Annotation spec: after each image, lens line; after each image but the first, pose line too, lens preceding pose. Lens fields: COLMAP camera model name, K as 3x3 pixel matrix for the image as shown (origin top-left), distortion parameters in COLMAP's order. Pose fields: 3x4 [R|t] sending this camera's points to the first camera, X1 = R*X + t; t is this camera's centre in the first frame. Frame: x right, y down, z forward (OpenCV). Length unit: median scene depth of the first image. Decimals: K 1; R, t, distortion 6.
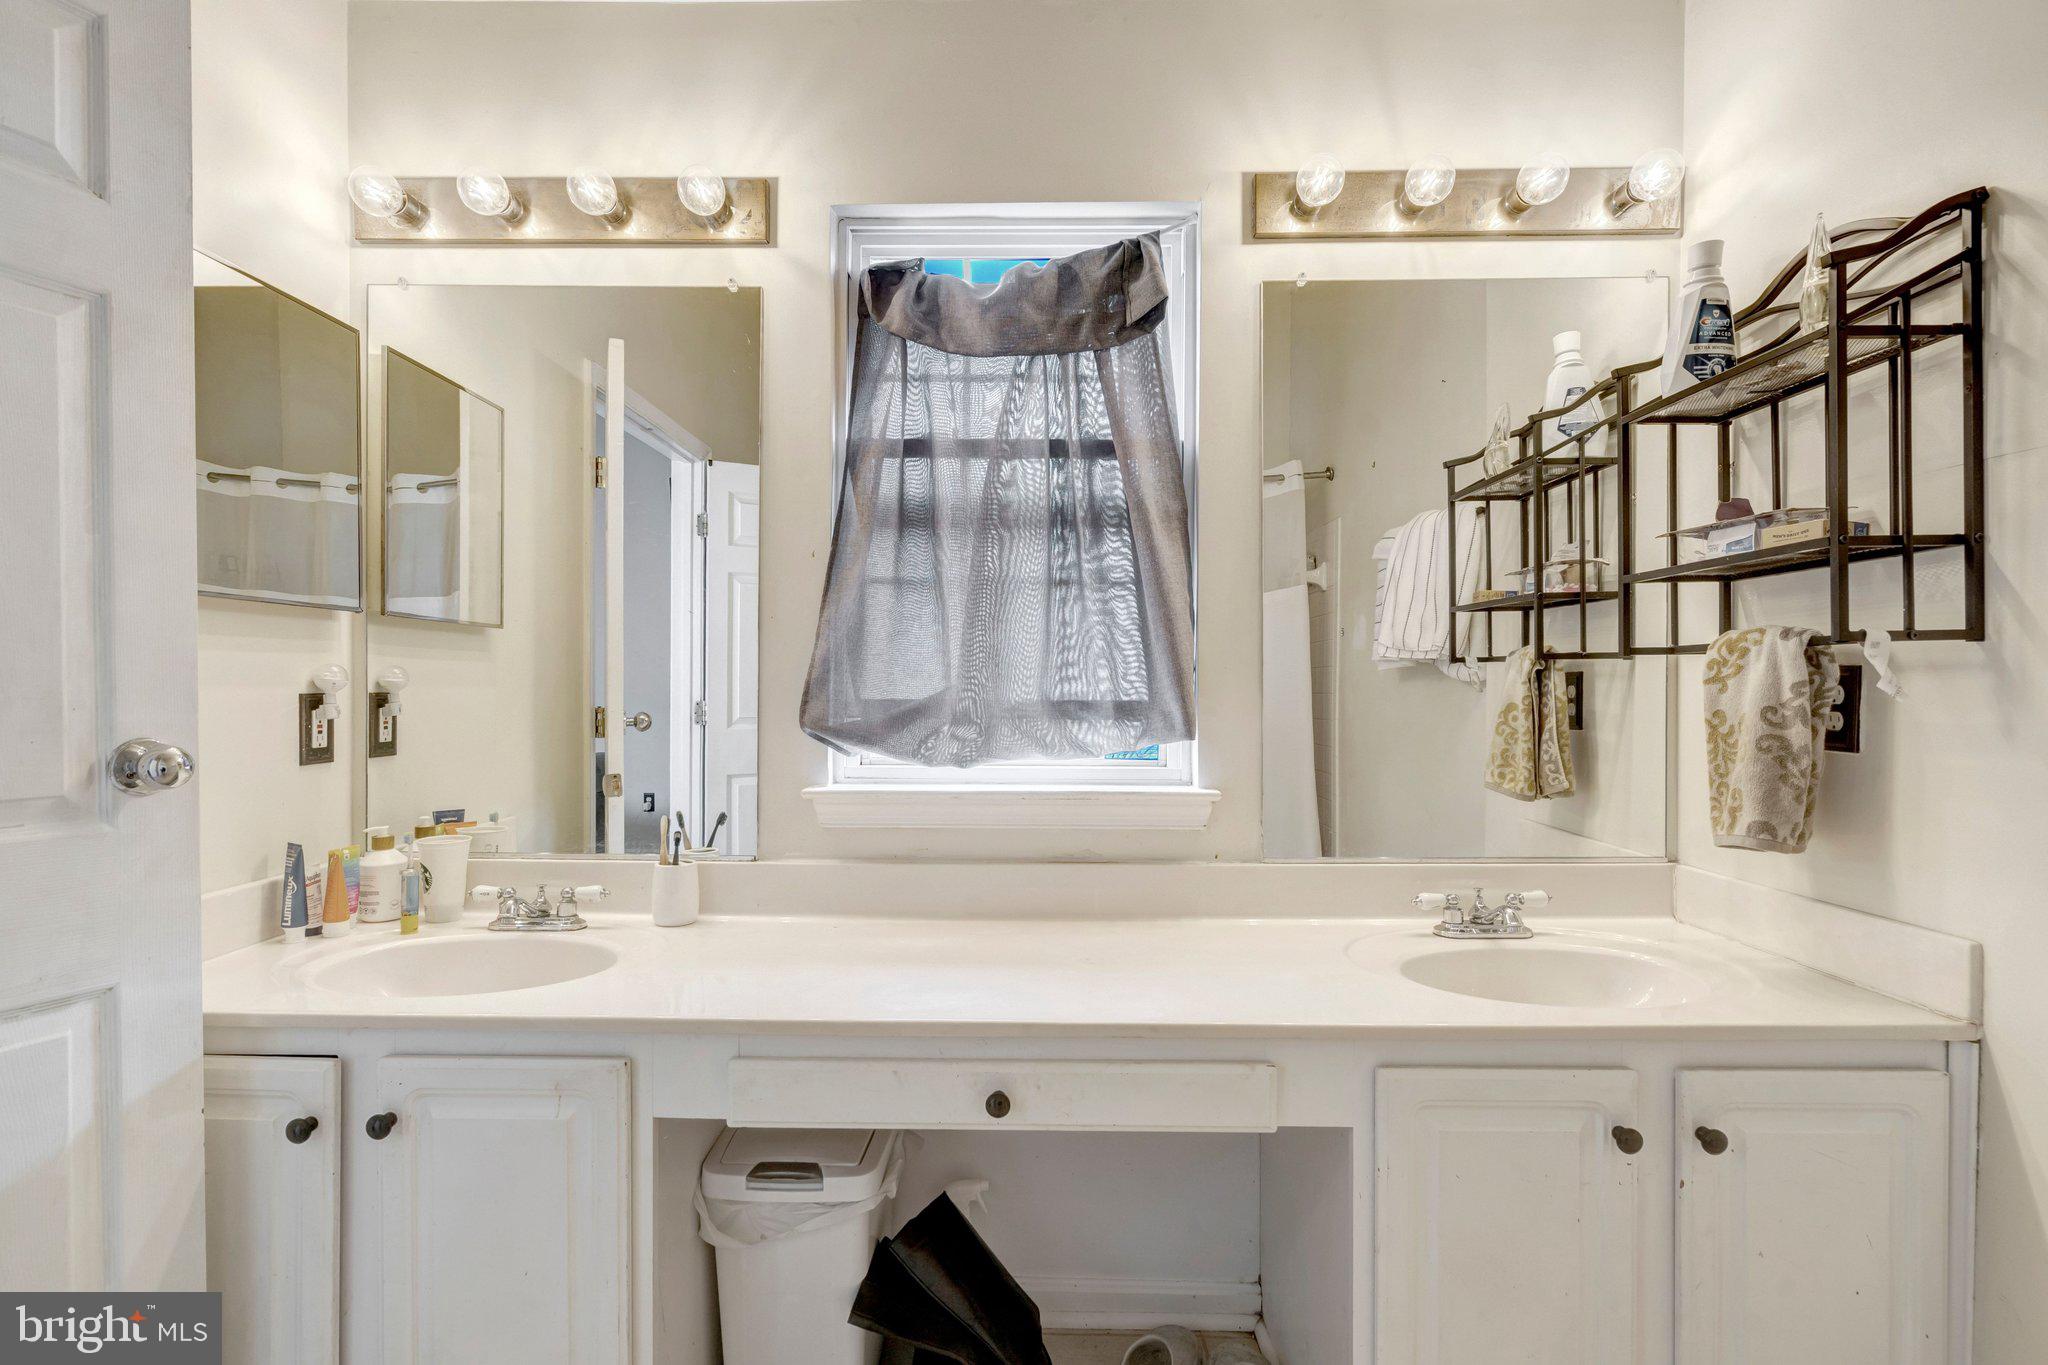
lens RADIAL K [[952.5, 0, 1023.0], [0, 952.5, 698.8], [0, 0, 1]] dist [-0.004231, 0.000560]
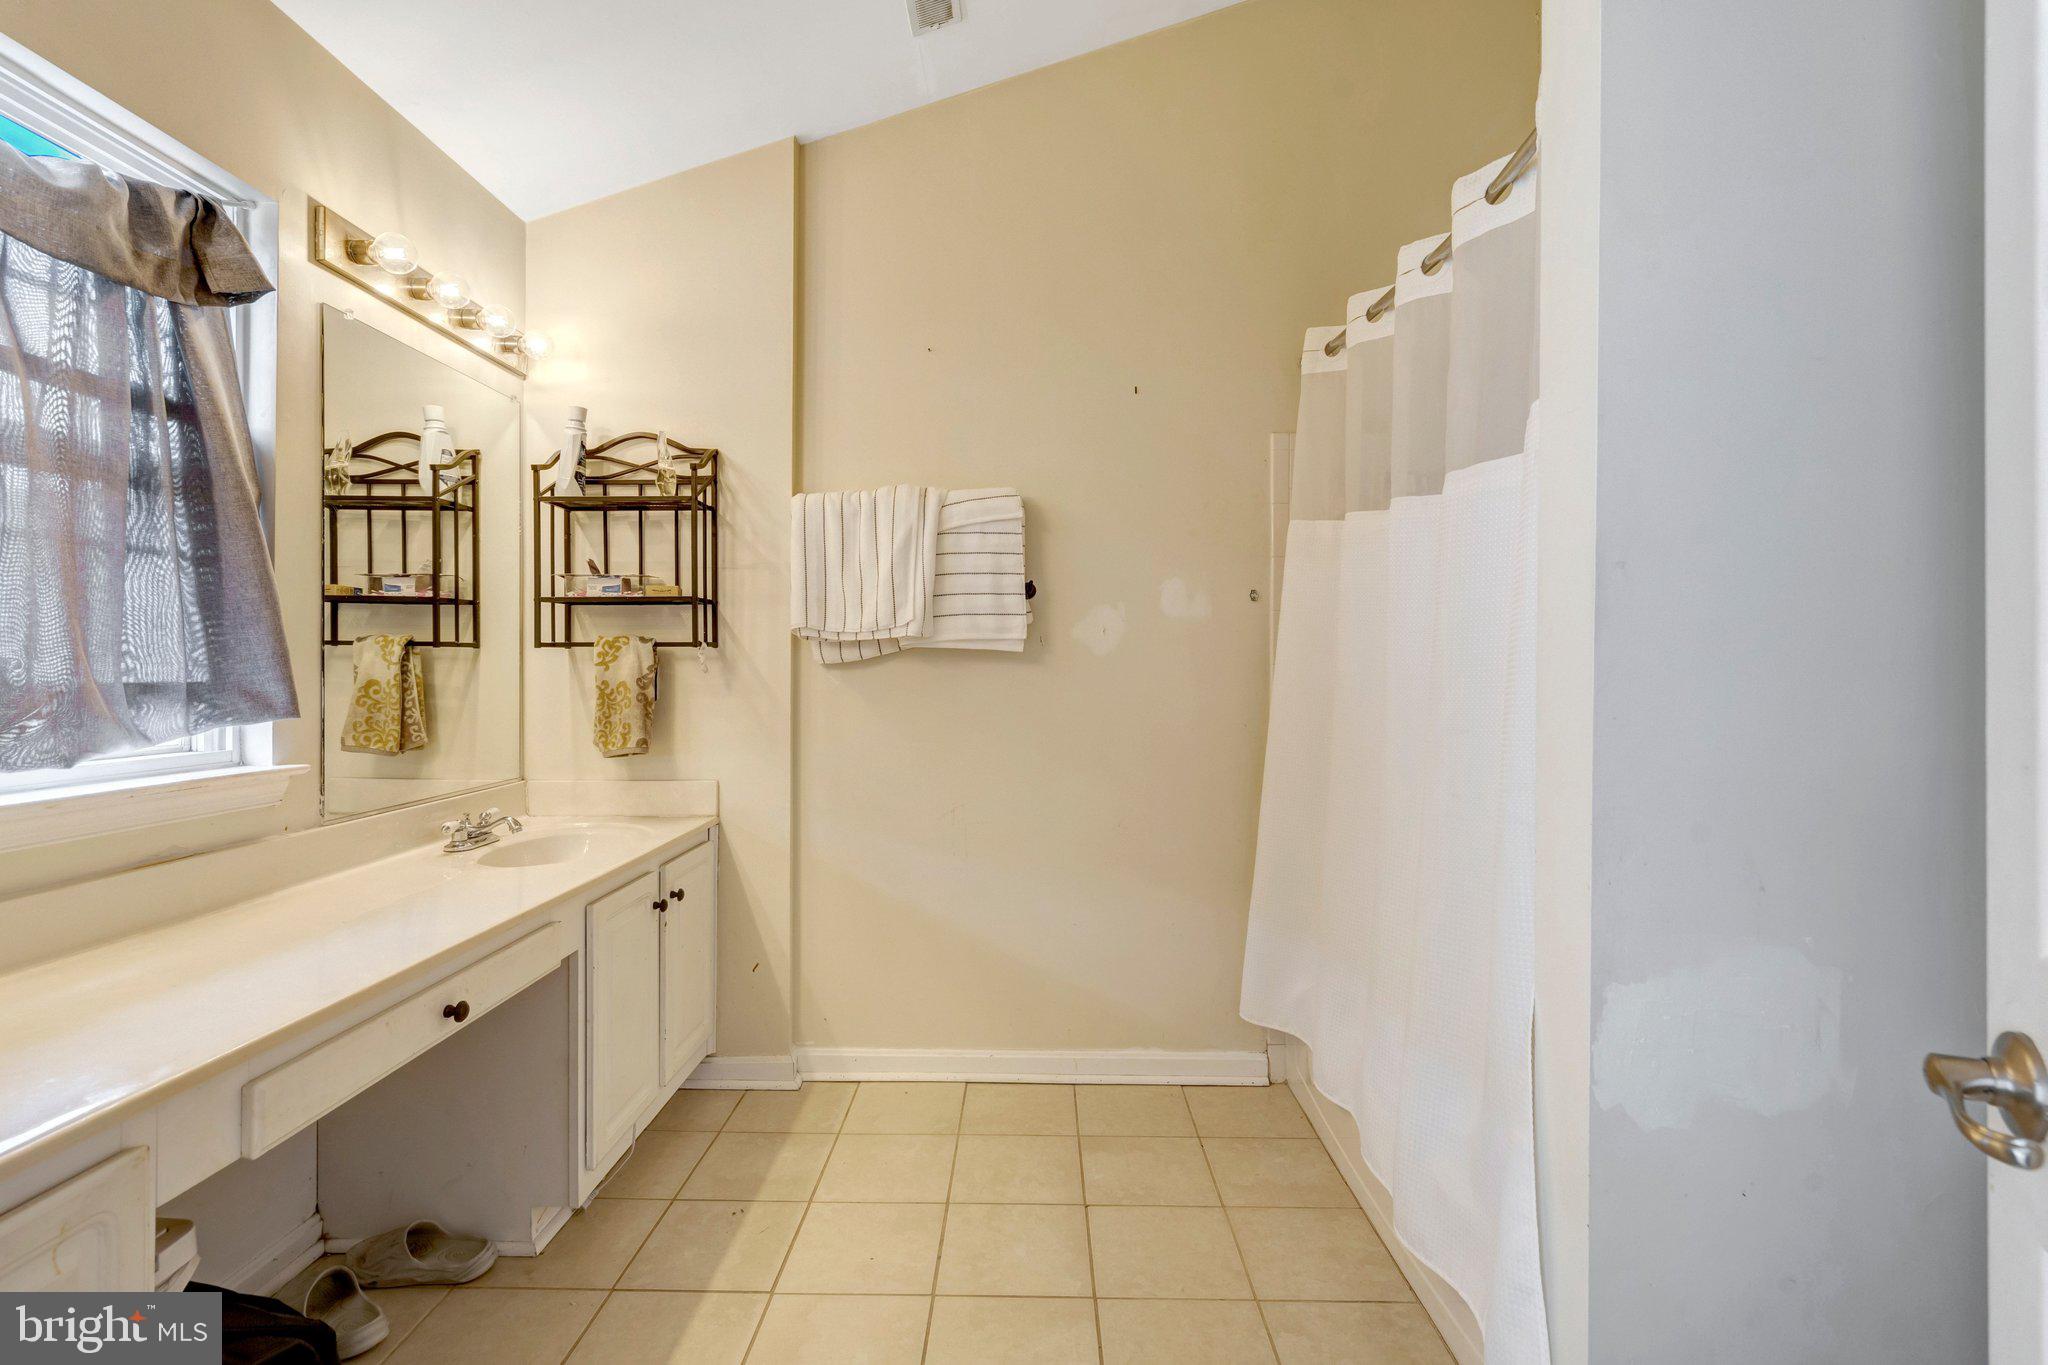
lens RADIAL K [[952.5, 0, 1024.1], [0, 952.5, 670.3], [0, 0, 1]] dist [-0.004231, 0.000560]
pose [[-0.015074, -0.005173, 0.999873, -0.872057], [0.009572, 0.999940, 0.005318, -0.007336], [-0.999841, 0.009651, -0.015024, 0.200355]]
